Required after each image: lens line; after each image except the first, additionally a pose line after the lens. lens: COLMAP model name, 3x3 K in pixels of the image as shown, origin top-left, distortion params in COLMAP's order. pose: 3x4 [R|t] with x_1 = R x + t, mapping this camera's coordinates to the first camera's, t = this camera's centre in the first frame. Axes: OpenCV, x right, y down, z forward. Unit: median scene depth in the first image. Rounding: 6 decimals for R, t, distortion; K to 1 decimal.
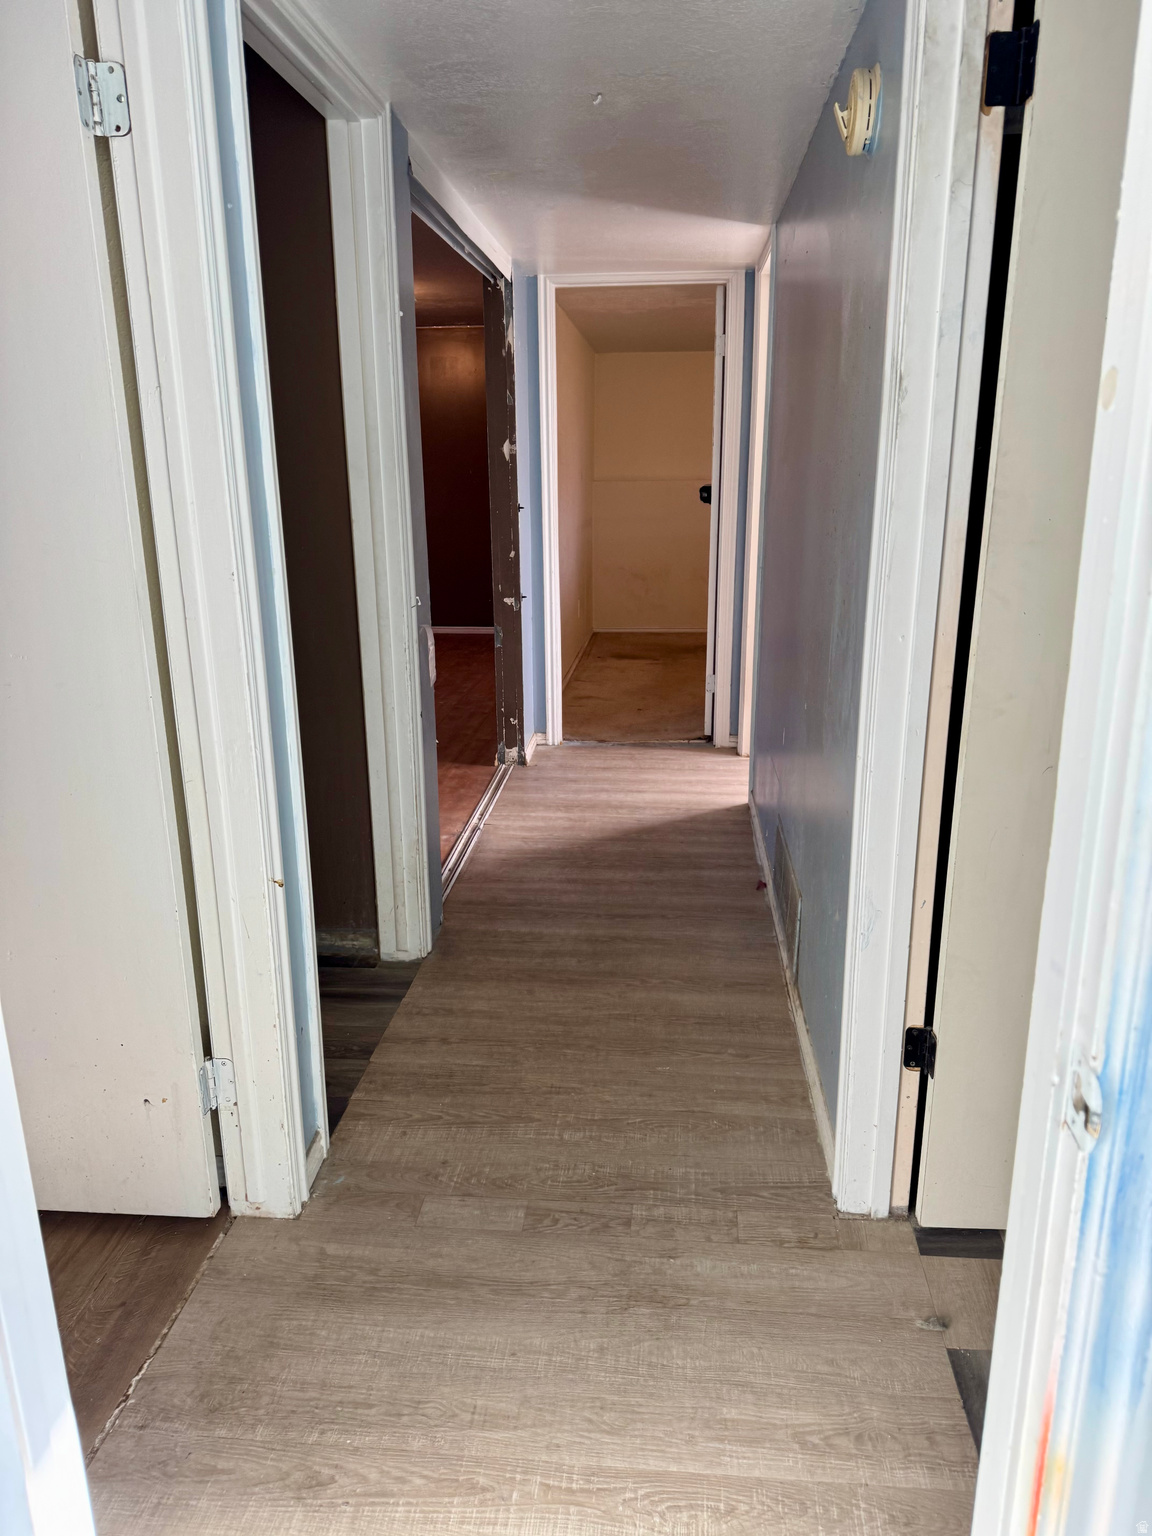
lens RADIAL K [[1078.8, 0, 577.7], [0, 1078.8, 772.5], [0, 0, 1]] dist [0.060339, -0.072181]
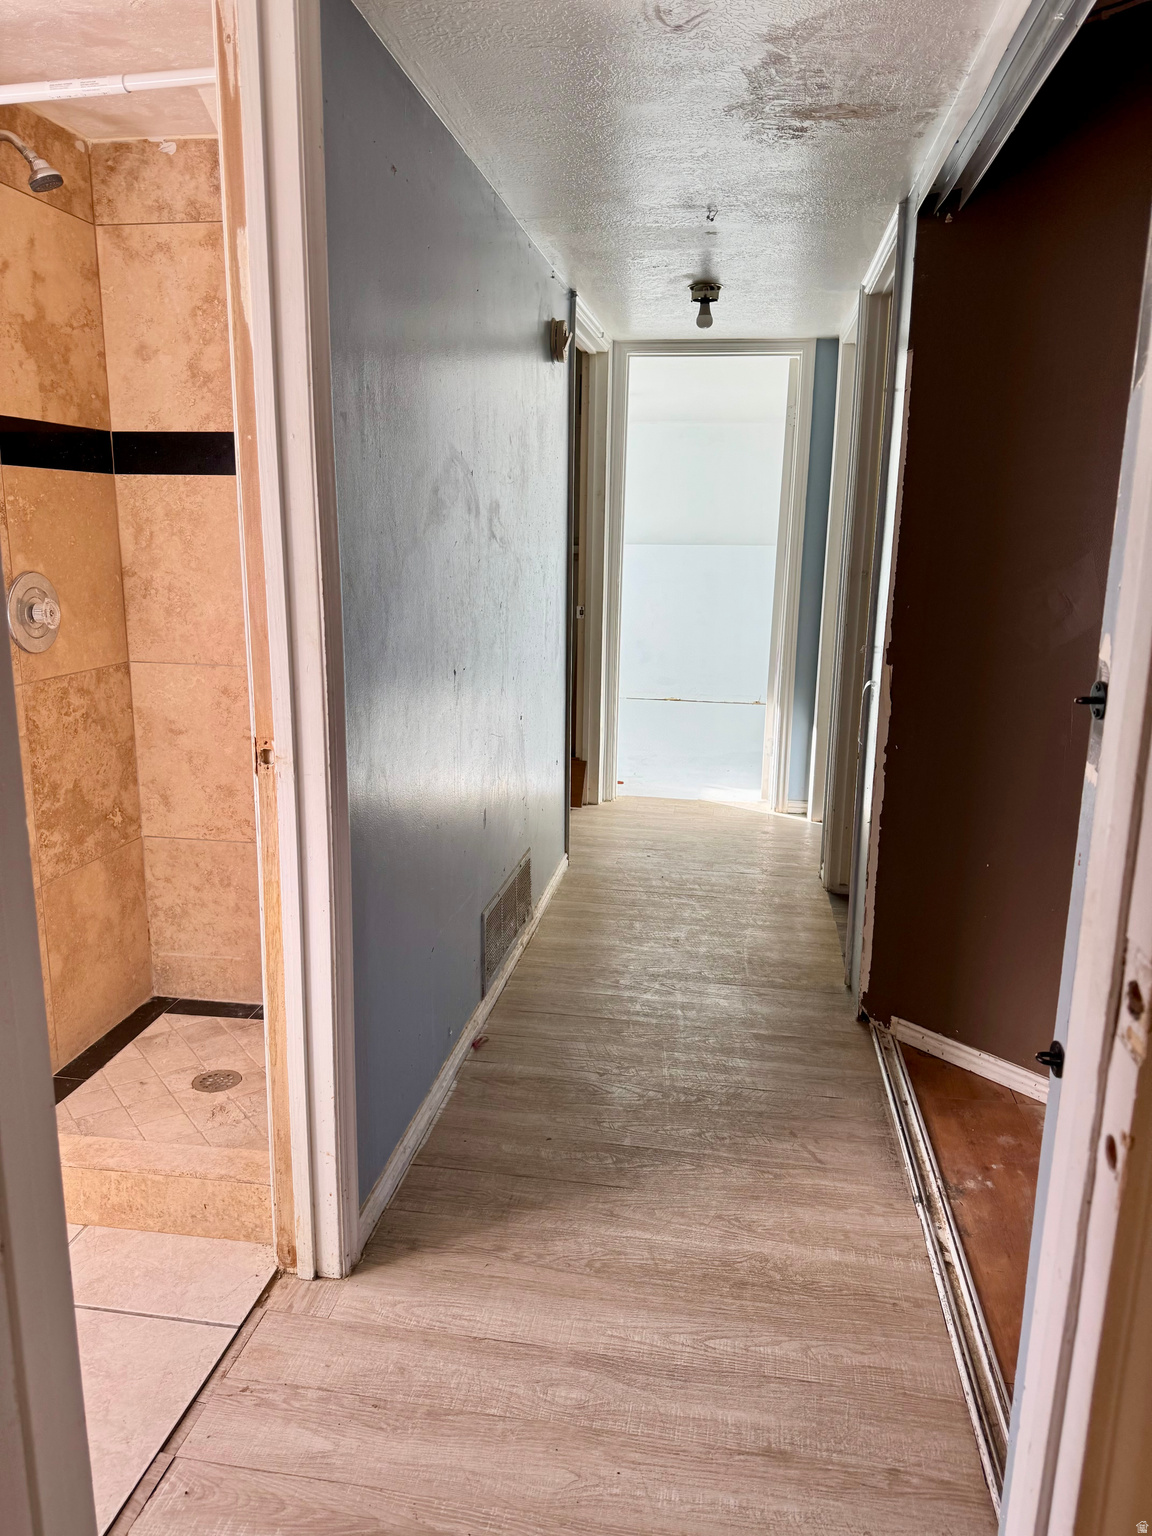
lens RADIAL K [[1078.8, 0, 577.7], [0, 1078.8, 772.5], [0, 0, 1]] dist [0.060339, -0.072181]
pose [[-0.998041, -0.020764, 0.059022, 0.046648], [0.009903, 0.879010, 0.476700, -0.378410], [-0.061779, 0.476350, -0.877082, 1.353168]]
